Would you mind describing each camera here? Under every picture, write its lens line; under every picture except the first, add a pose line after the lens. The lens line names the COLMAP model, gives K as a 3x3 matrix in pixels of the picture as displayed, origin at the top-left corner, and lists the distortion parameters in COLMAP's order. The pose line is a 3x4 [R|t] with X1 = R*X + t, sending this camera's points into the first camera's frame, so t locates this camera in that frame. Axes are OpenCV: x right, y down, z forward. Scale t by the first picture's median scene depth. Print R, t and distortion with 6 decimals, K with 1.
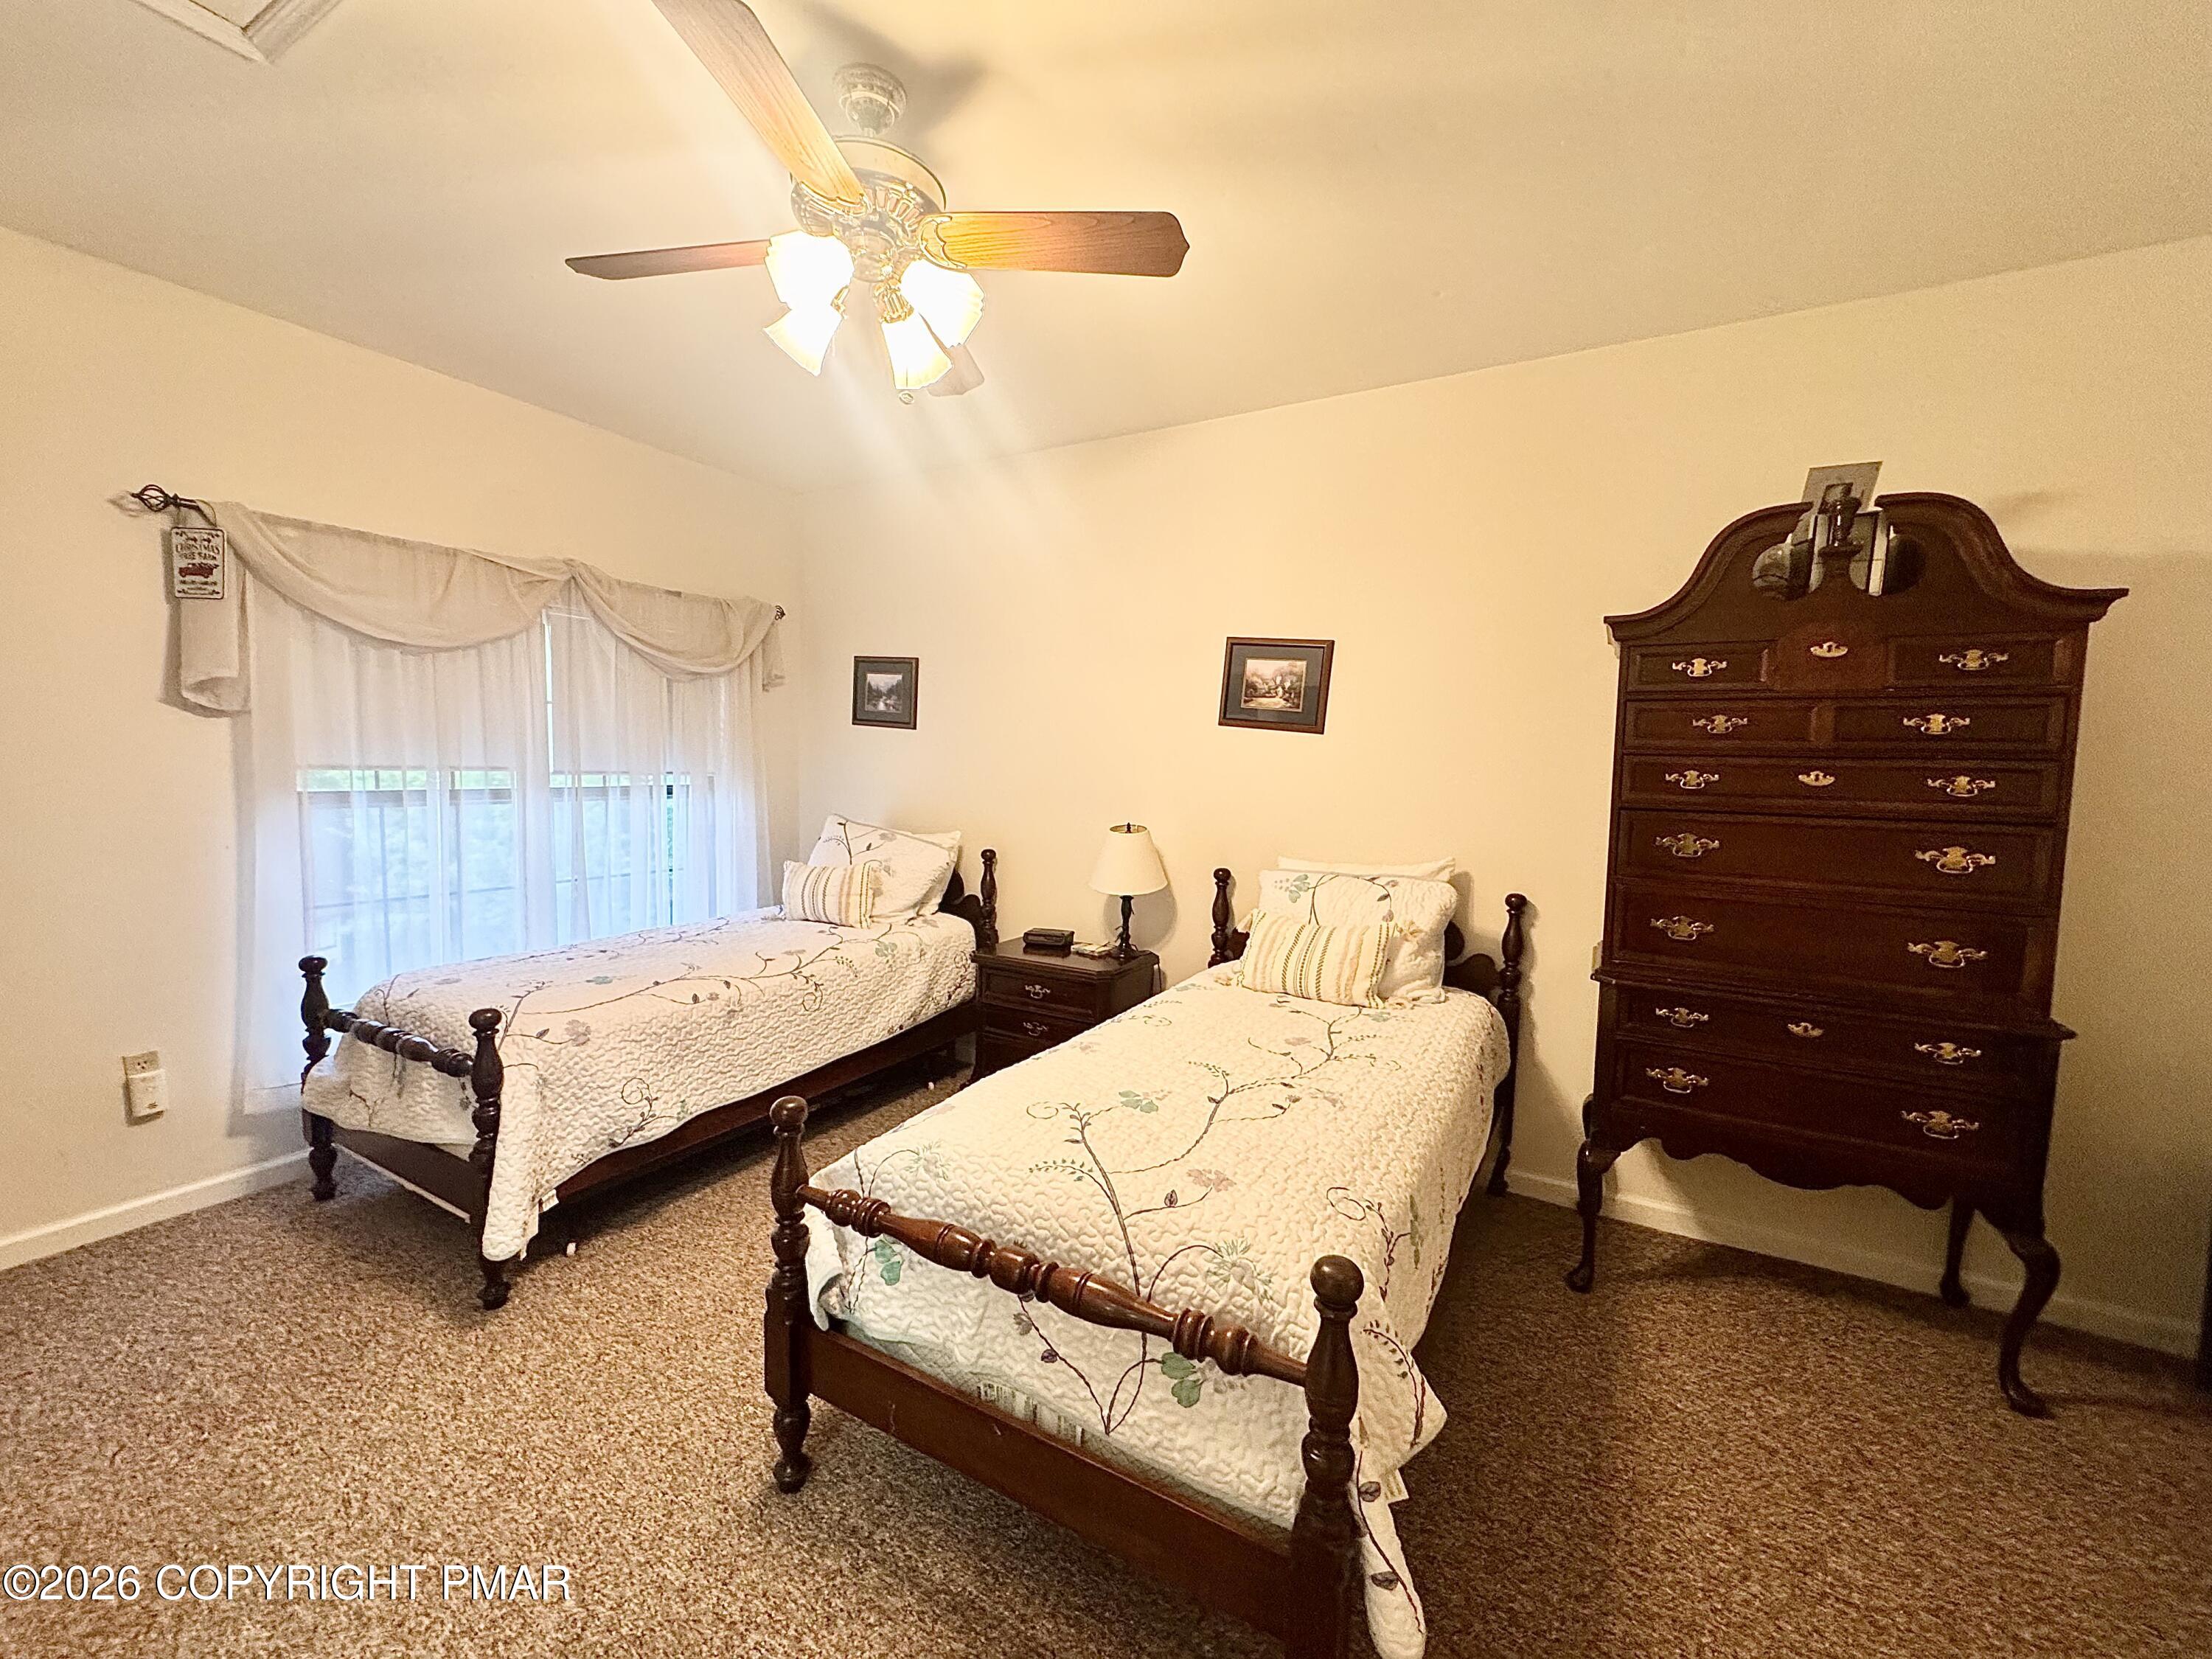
lens RADIAL K [[886.9, 0, 1103.2], [0, 886.9, 823.7], [0, 0, 1]] dist [-0.008804, 0.001682]
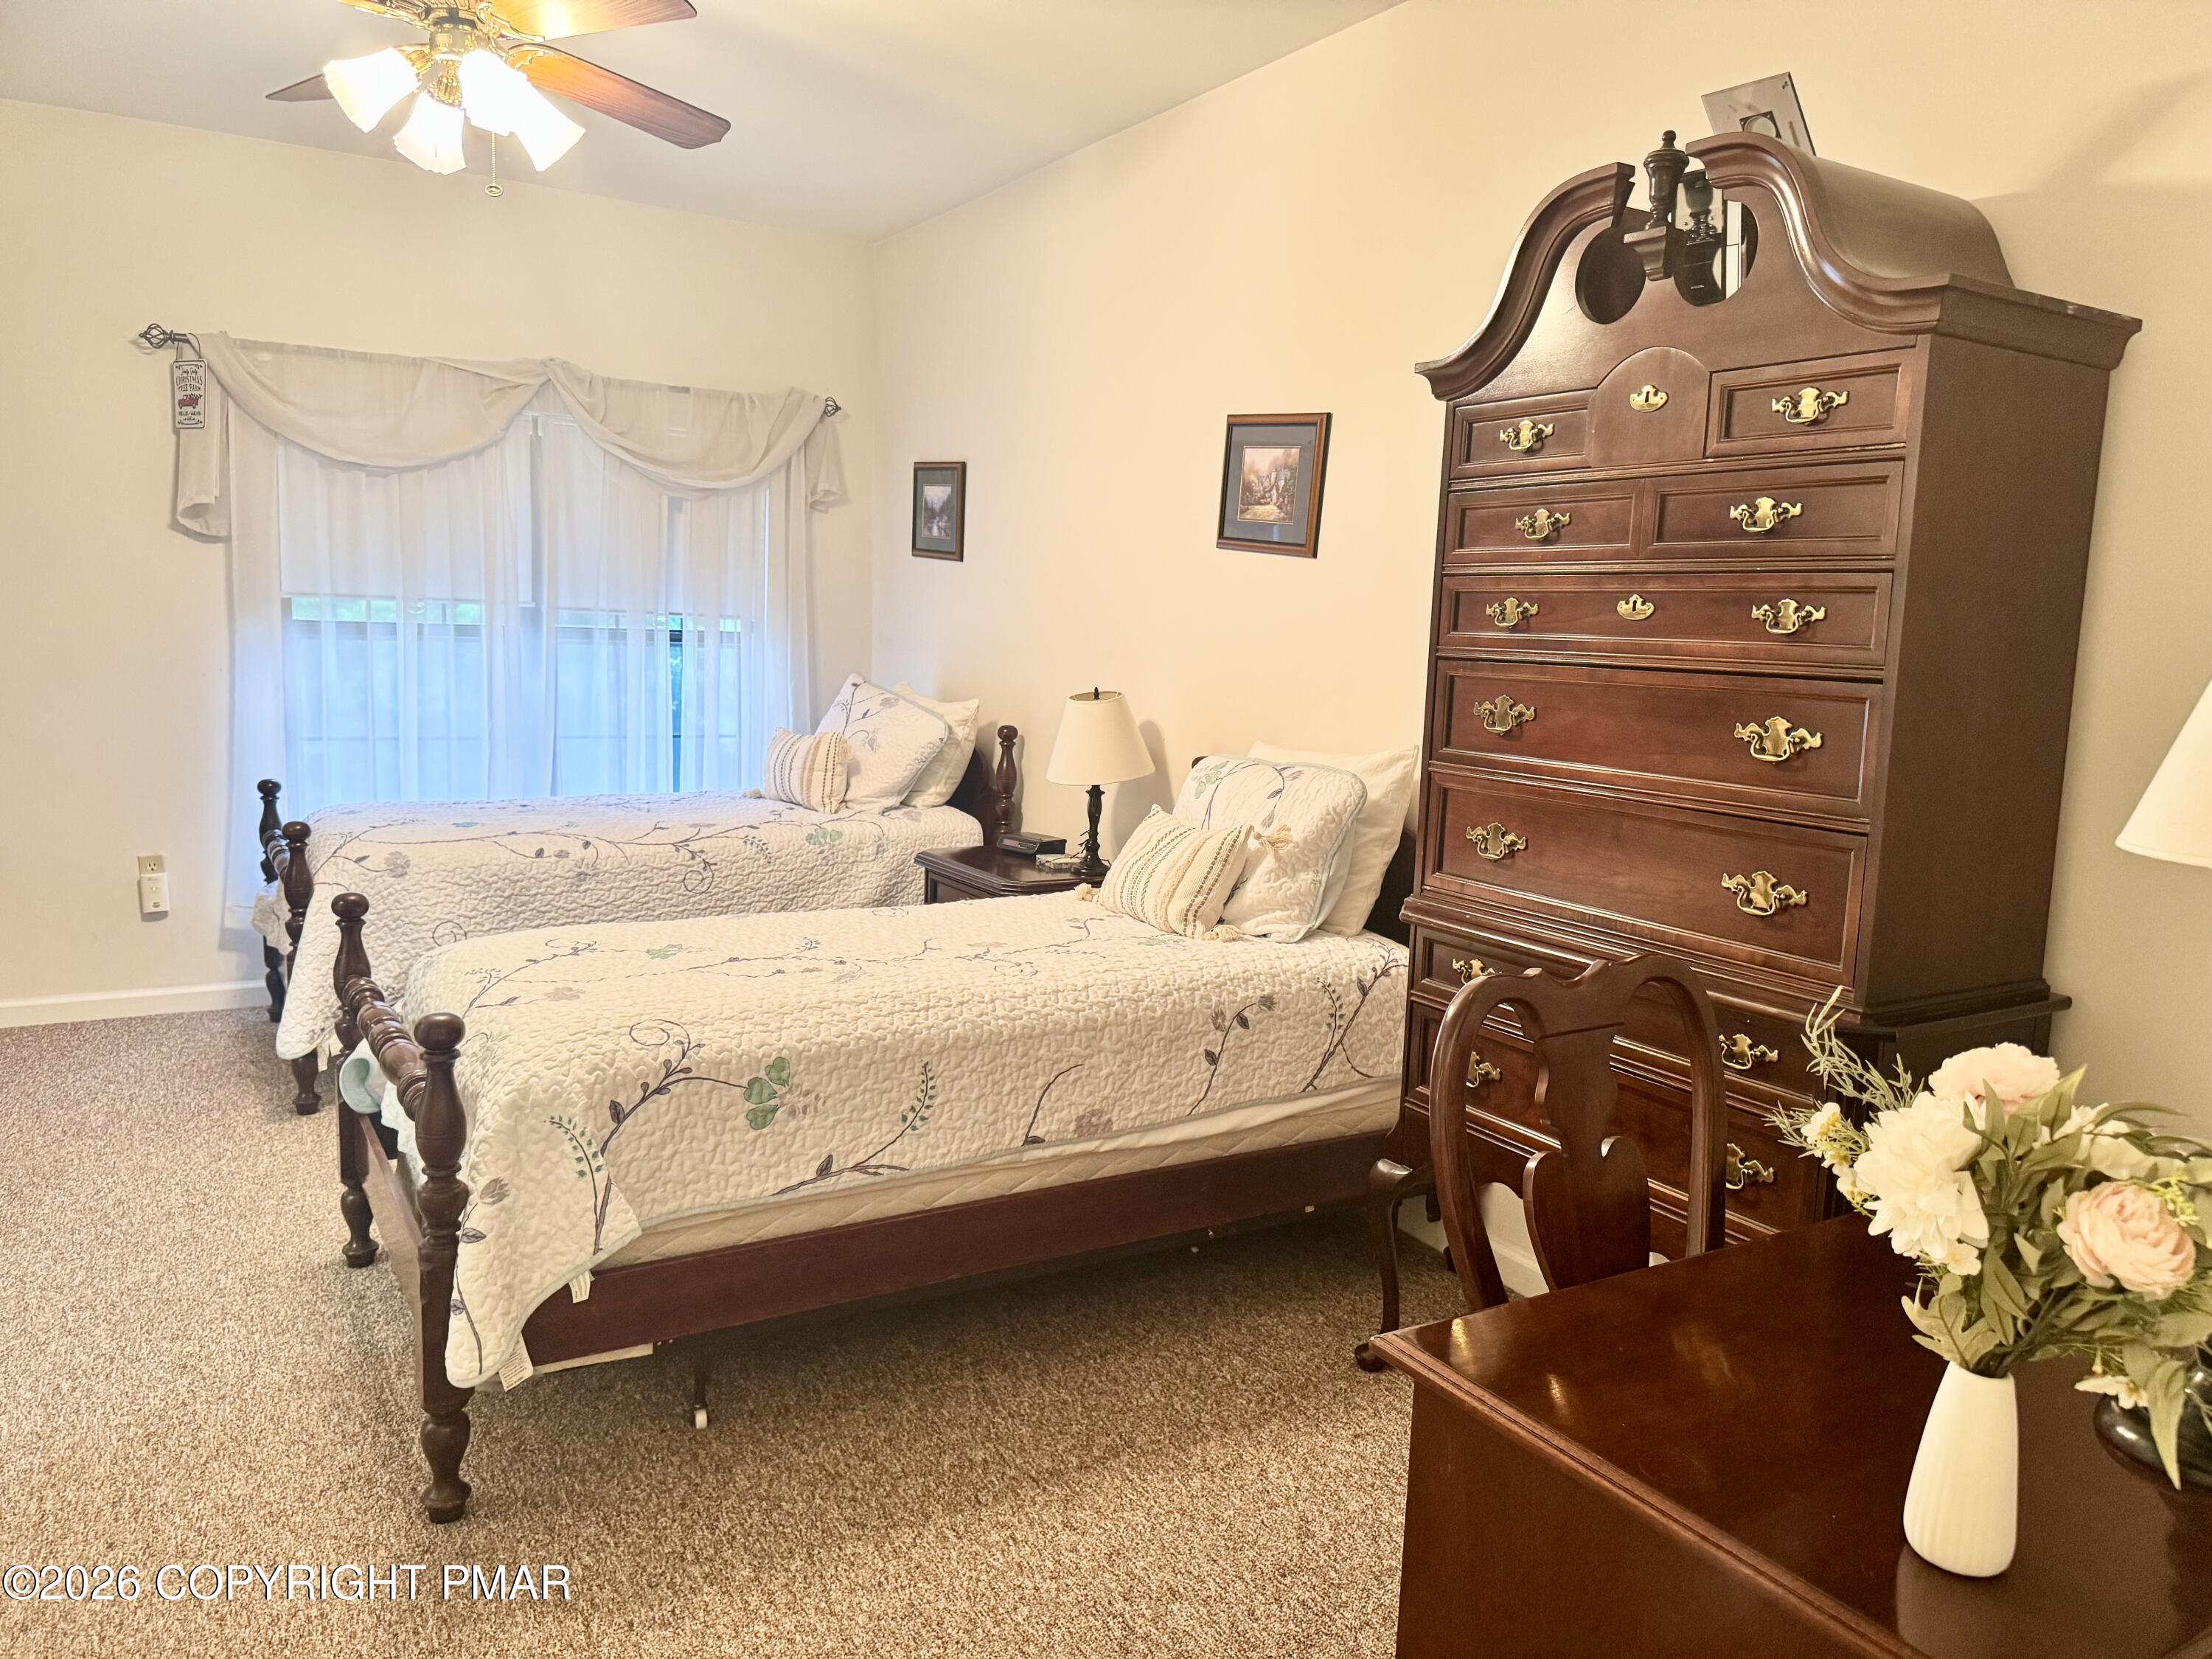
lens RADIAL K [[1532.5, 0, 1115.0], [0, 1532.5, 832.5], [0, 0, 1]] dist [-0.007038, -0.023973]
pose [[0.887288, 0.077527, -0.454653, 0.716088], [-0.054029, 0.996456, 0.064473, 0.042246], [0.458040, -0.032641, 0.888332, -0.106146]]
